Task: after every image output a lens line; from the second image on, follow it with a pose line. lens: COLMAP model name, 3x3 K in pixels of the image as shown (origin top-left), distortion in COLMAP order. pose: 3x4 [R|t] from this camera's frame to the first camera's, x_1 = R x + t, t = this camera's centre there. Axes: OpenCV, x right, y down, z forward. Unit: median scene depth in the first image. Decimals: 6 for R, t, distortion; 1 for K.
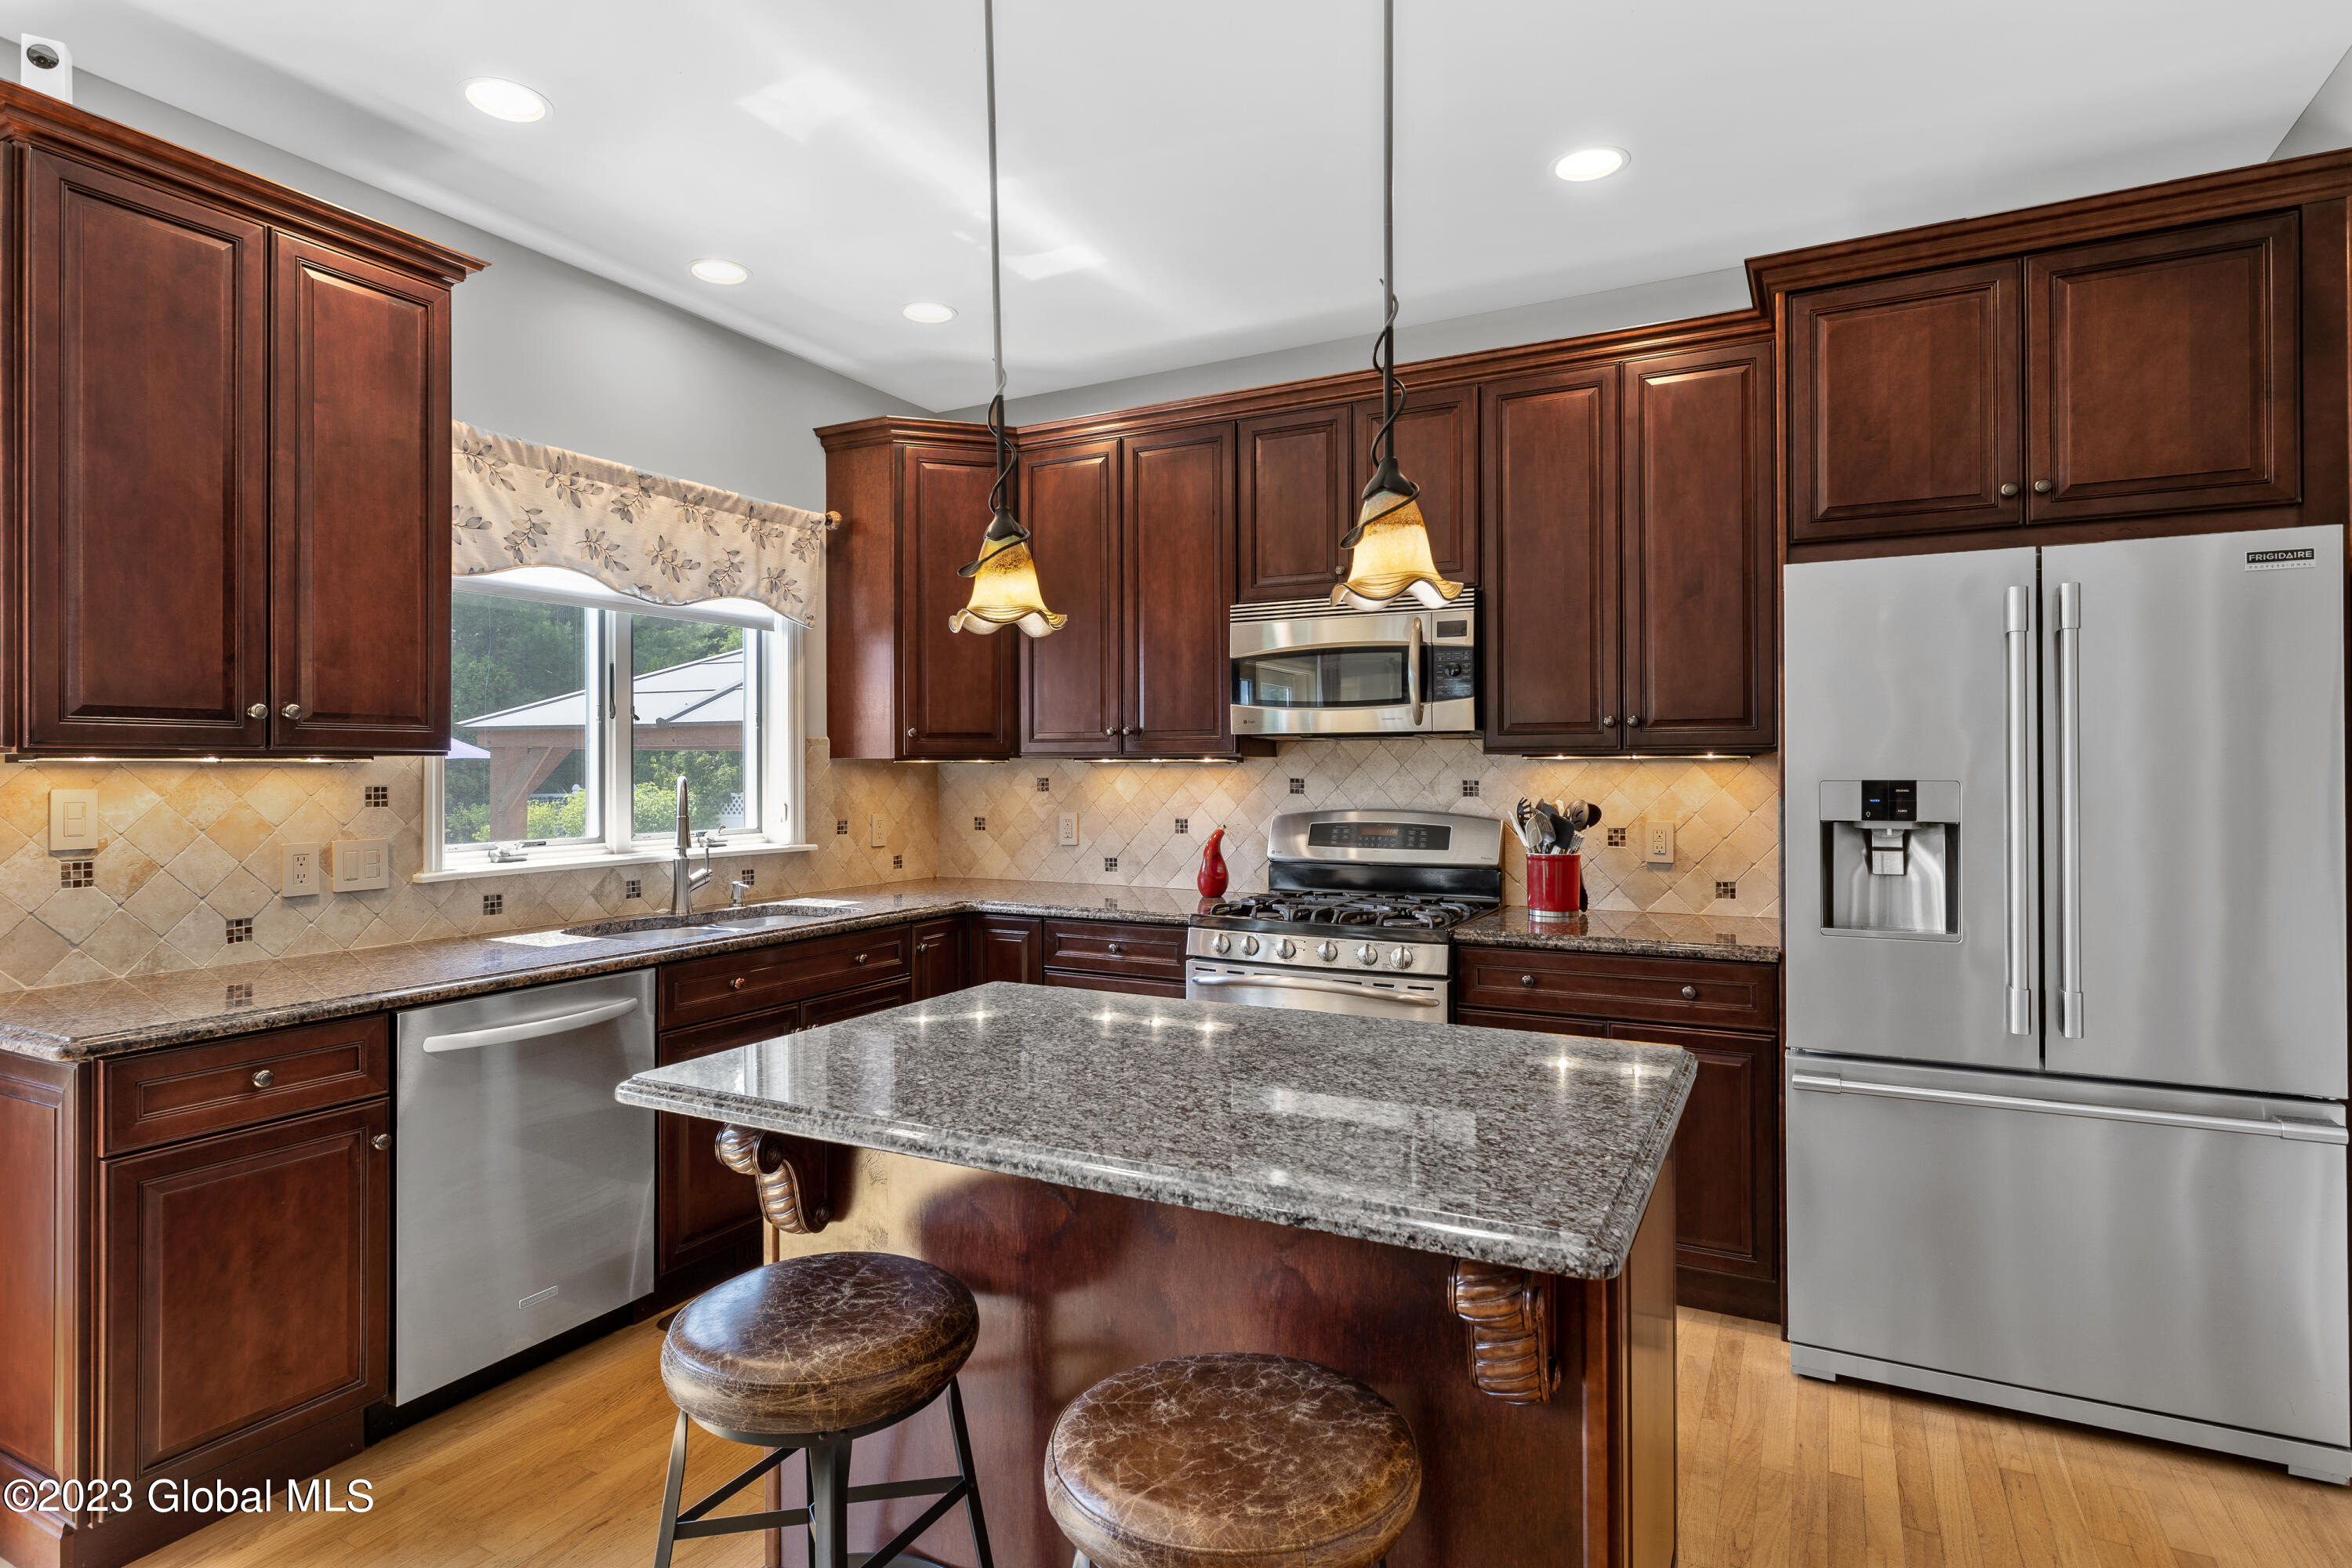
lens RADIAL K [[1234.5, 0, 1174.6], [0, 1234.5, 765.5], [0, 0, 1]] dist [-0.002852, 0.000832]
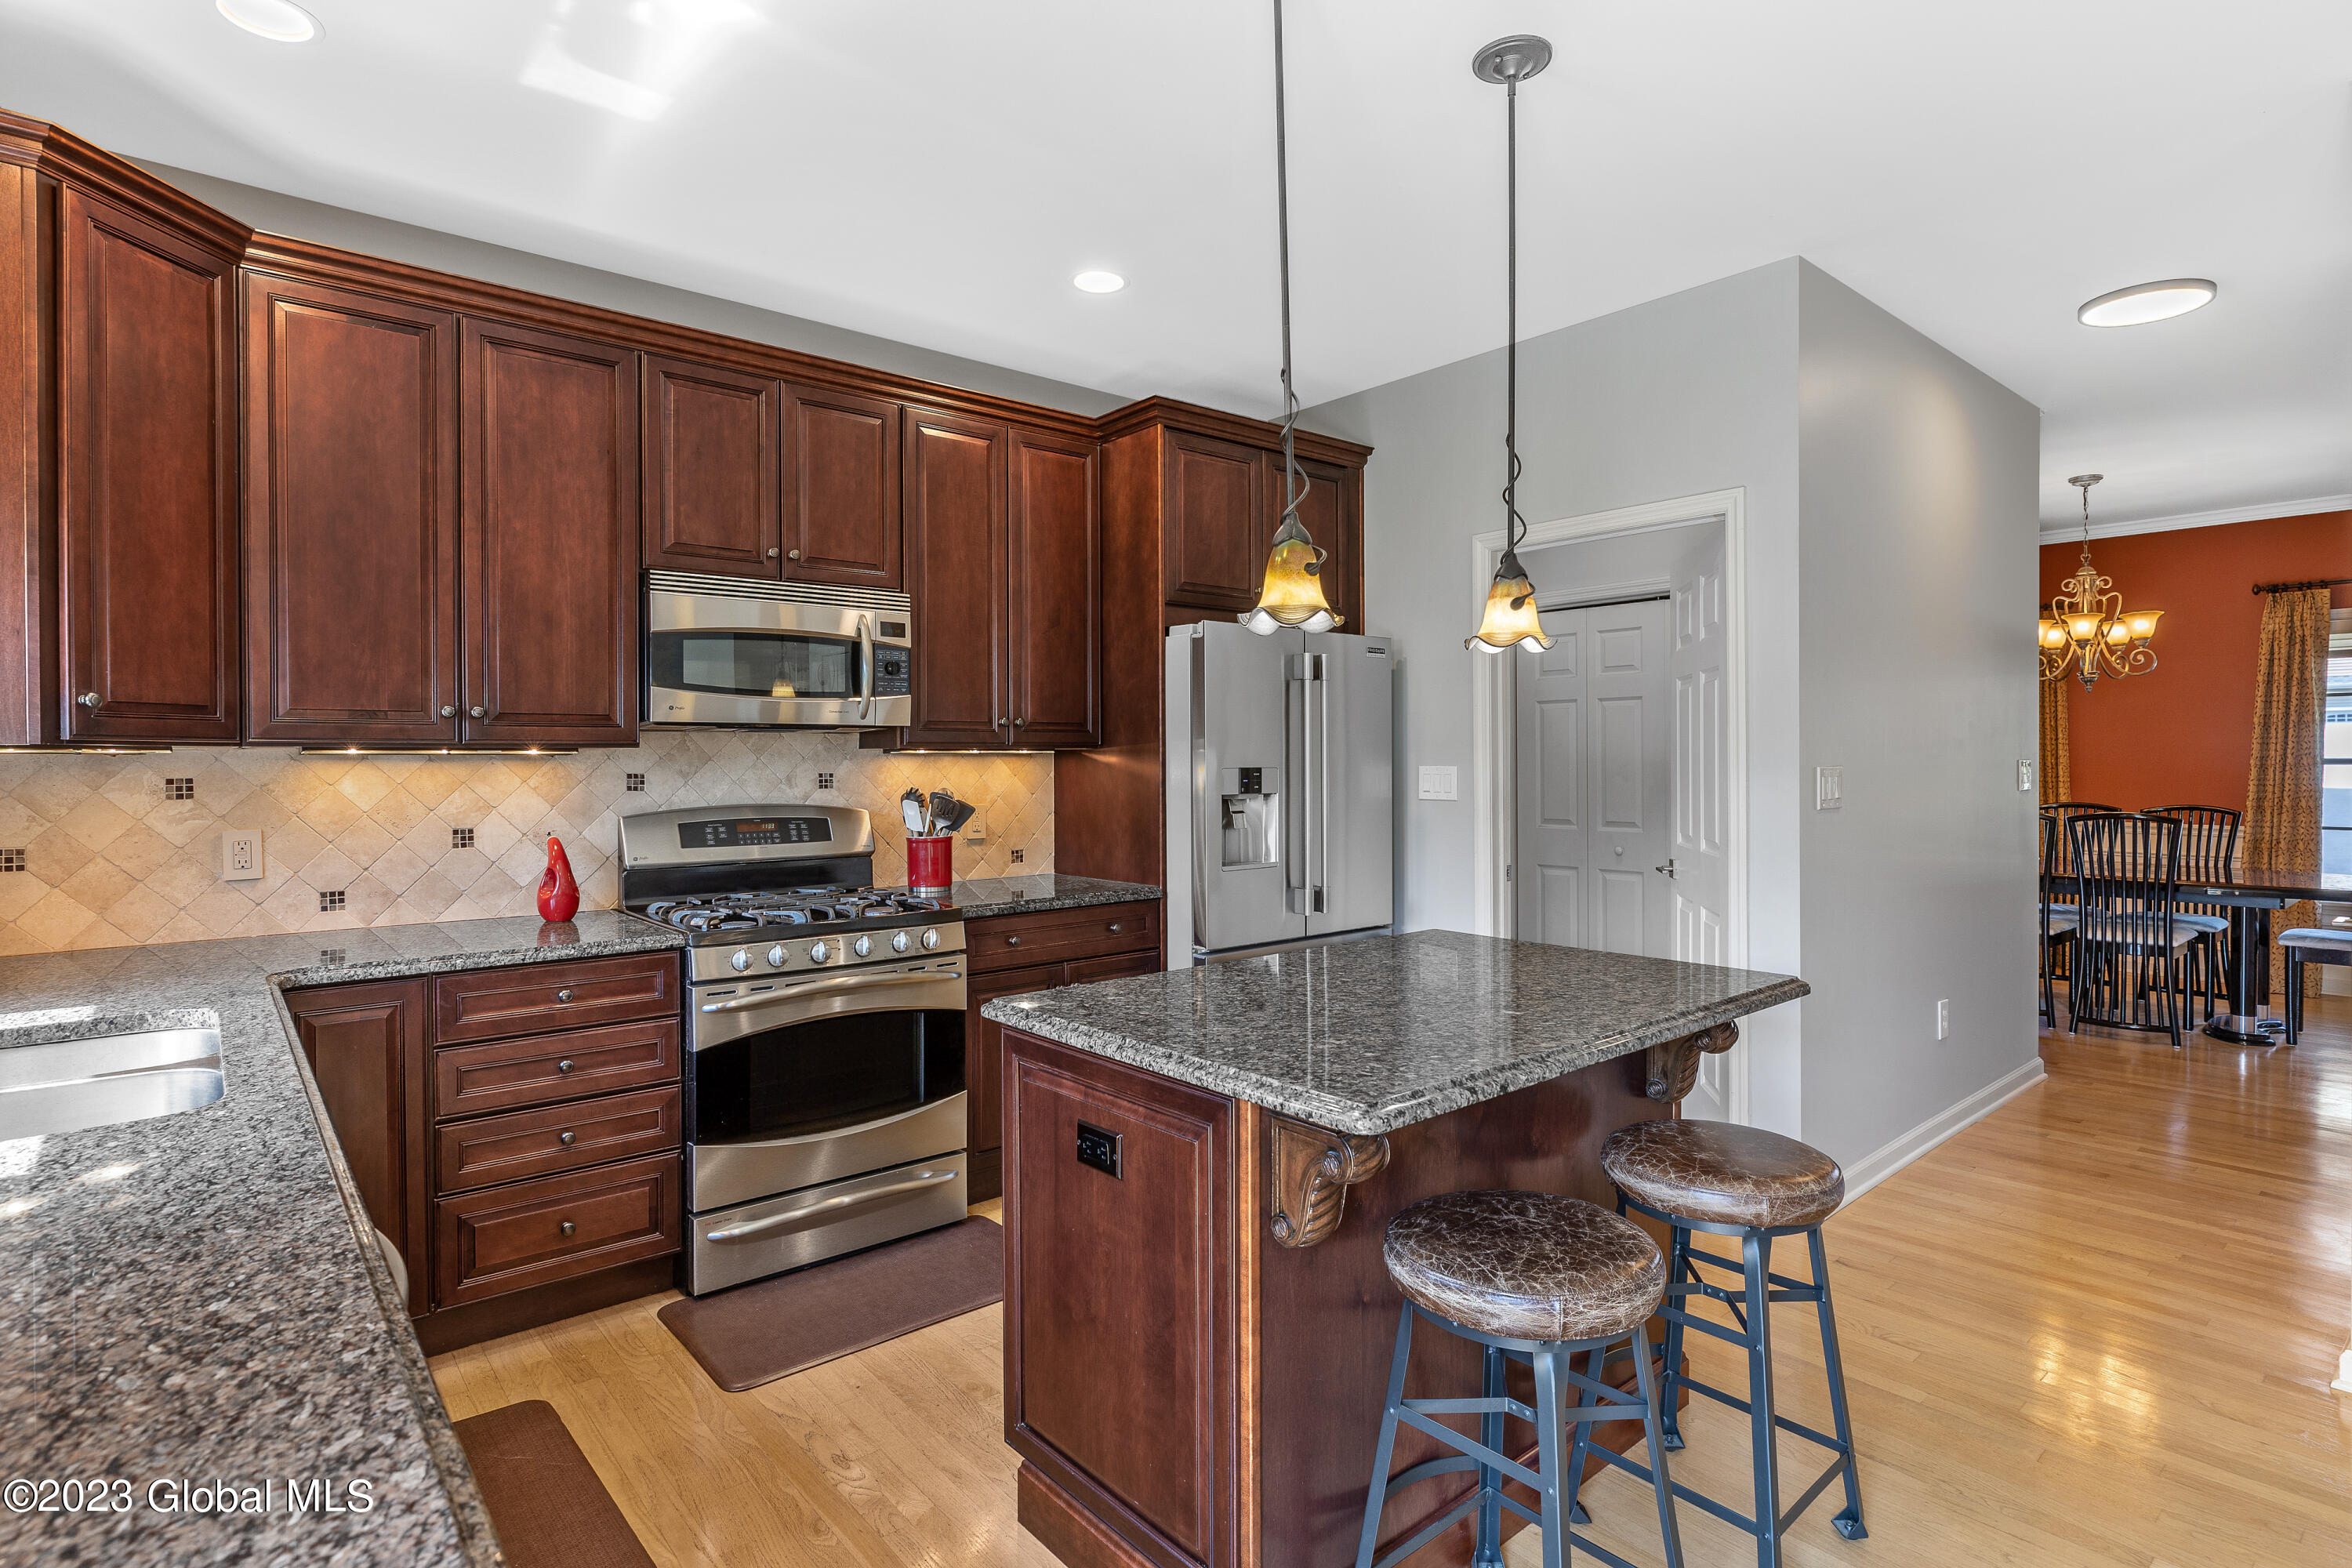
lens RADIAL K [[1170.7, 0, 1178.3], [0, 1170.7, 779.7], [0, 0, 1]] dist [0.000333, -0.000390]
pose [[0.375520, -0.015782, 0.926680, -0.553469], [0.001141, 0.999862, 0.016566, 0.001609], [-0.926814, -0.005163, 0.375486, 0.353851]]
